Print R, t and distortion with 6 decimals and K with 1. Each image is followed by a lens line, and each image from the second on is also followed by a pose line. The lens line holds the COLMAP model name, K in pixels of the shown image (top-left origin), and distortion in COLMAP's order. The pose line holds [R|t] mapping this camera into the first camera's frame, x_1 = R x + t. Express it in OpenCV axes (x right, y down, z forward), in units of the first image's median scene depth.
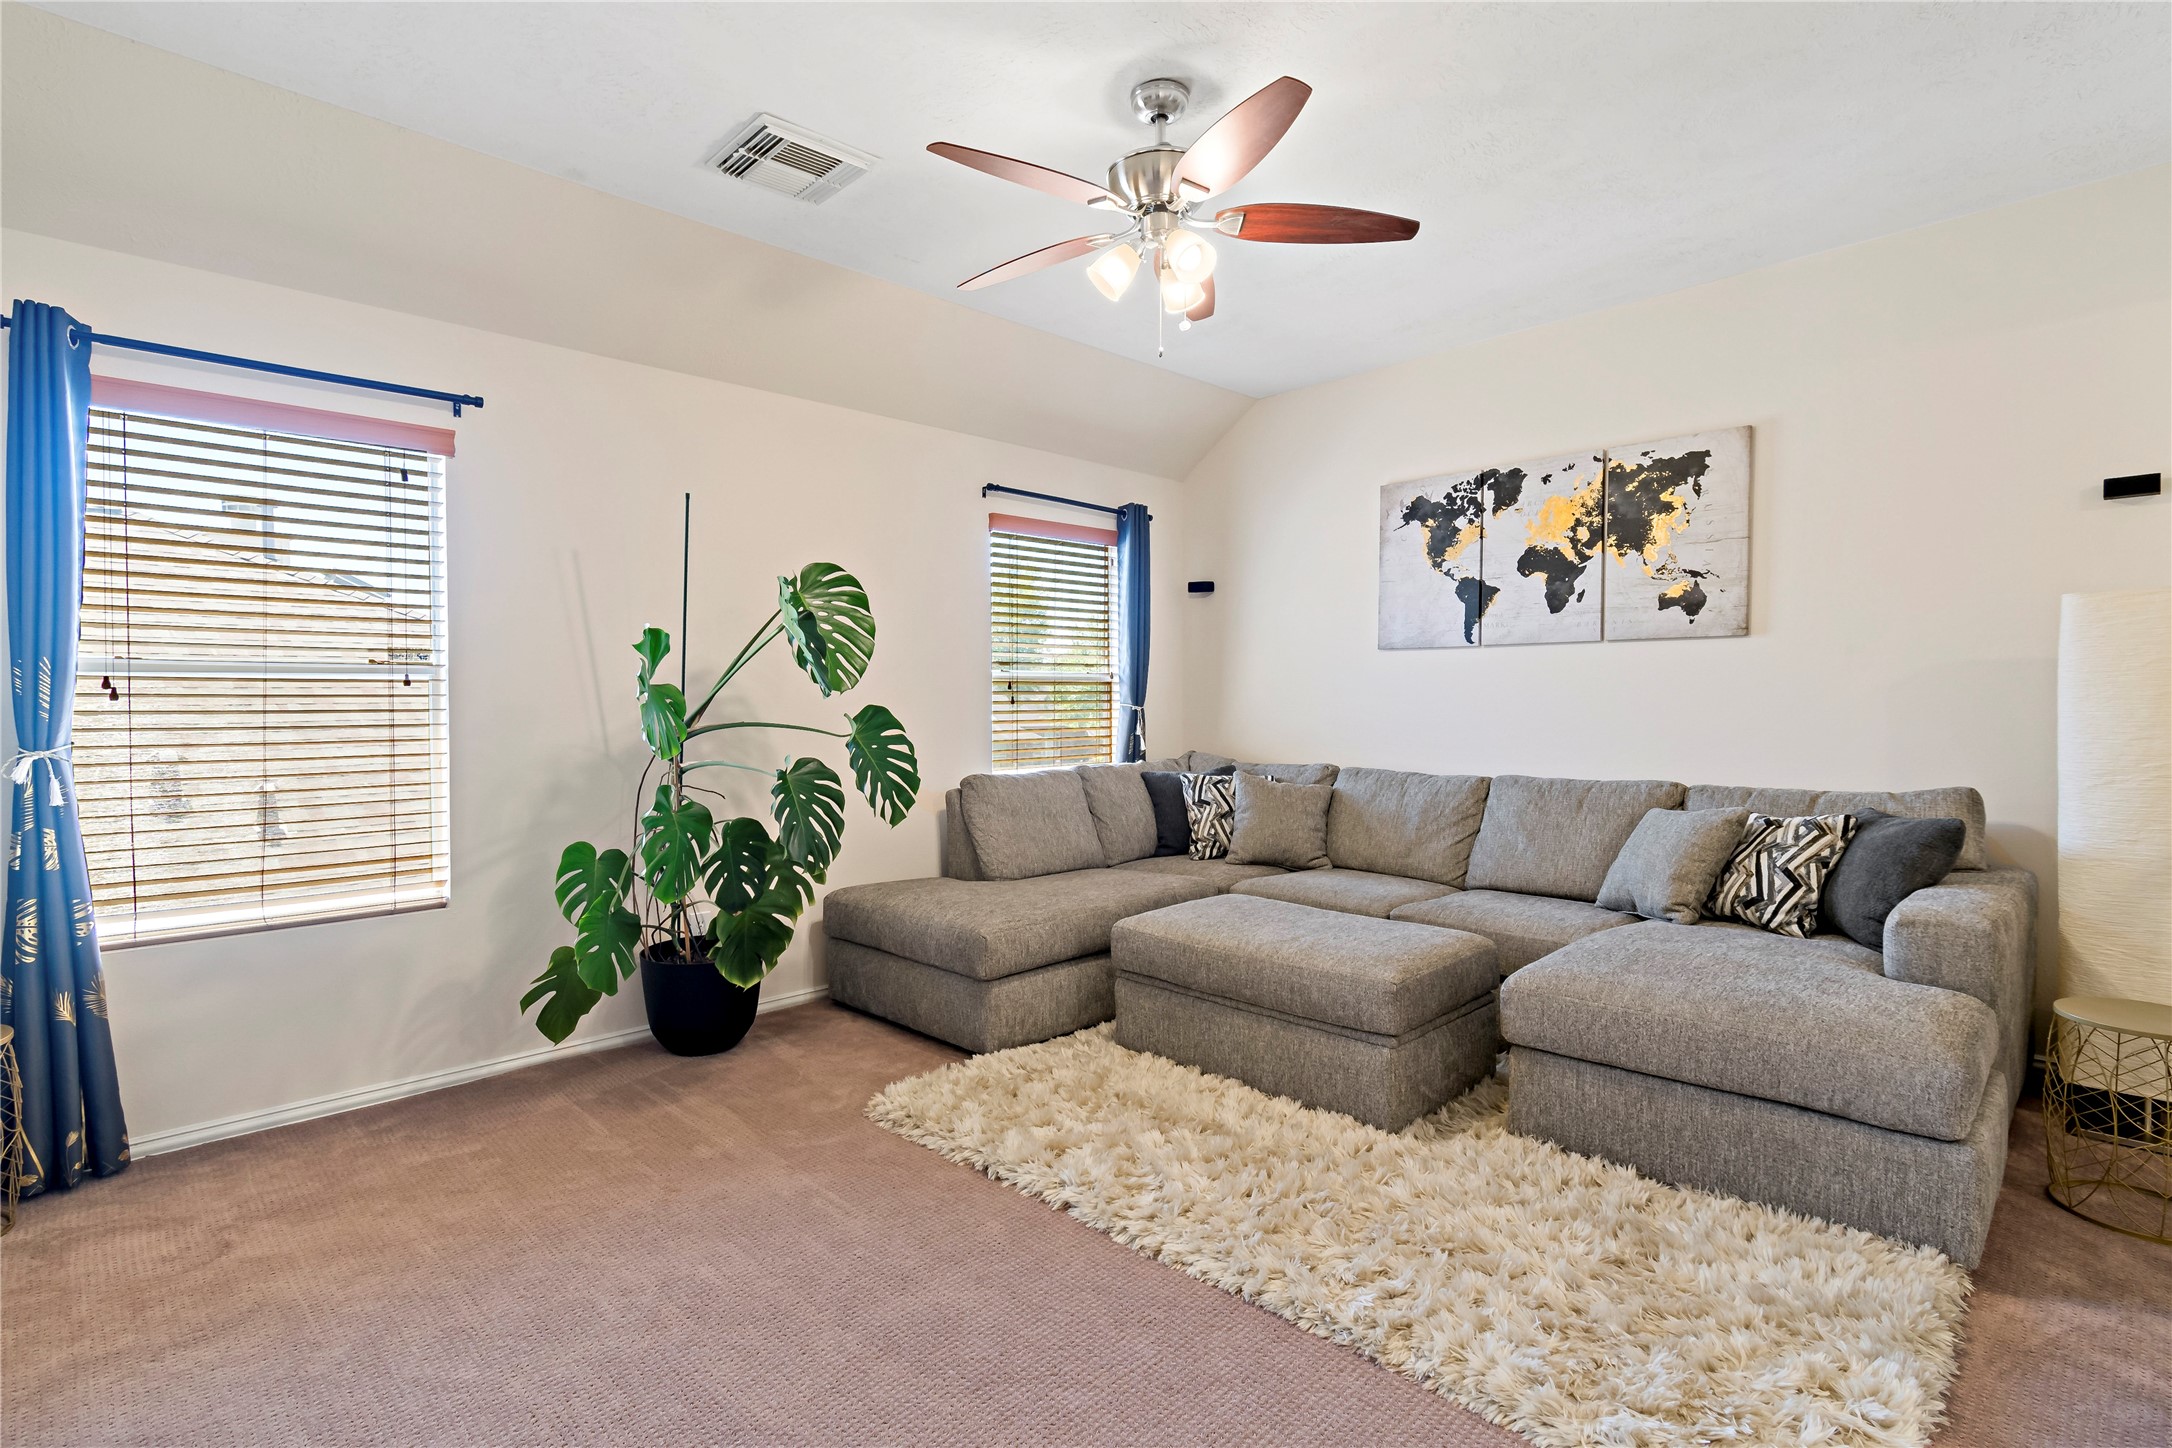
lens RADIAL K [[1042.7, 0, 1094.2], [0, 1042.7, 669.6], [0, 0, 1]] dist [0.001920, 0.000164]
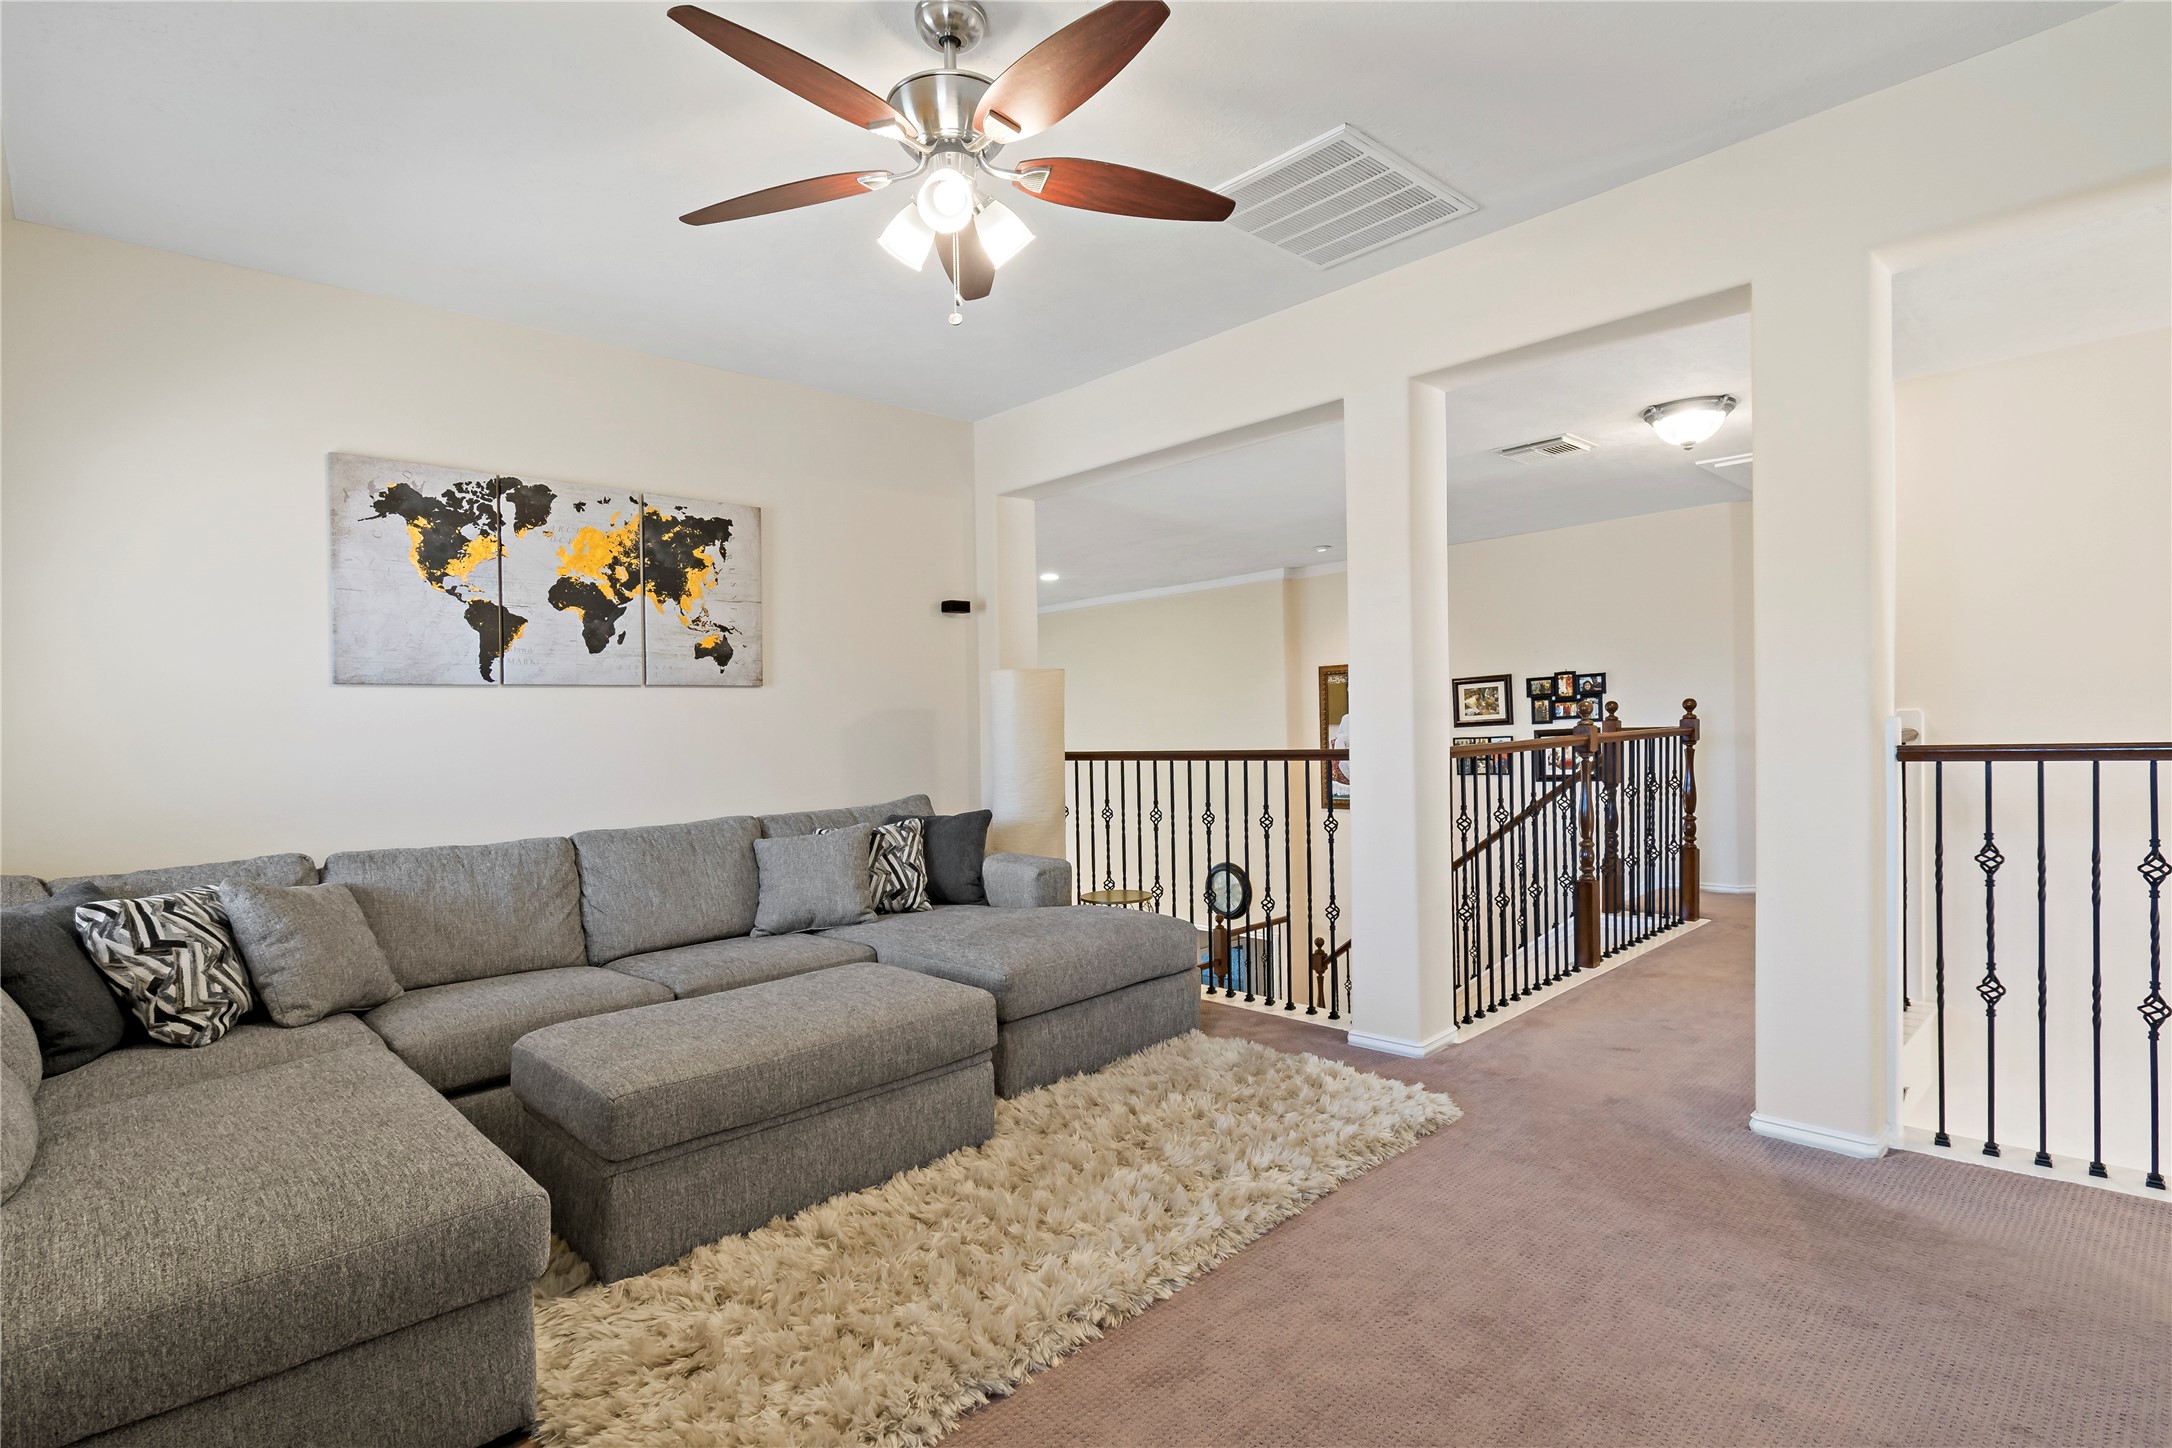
lens RADIAL K [[1042.7, 0, 1085.5], [0, 1042.7, 727.0], [0, 0, 1]] dist [0.001920, 0.000164]
pose [[0.023310, 0.003343, 0.999723, -0.486432], [0.004220, 0.999985, -0.003442, 0.016865], [-0.999719, 0.004299, 0.023296, 0.548670]]
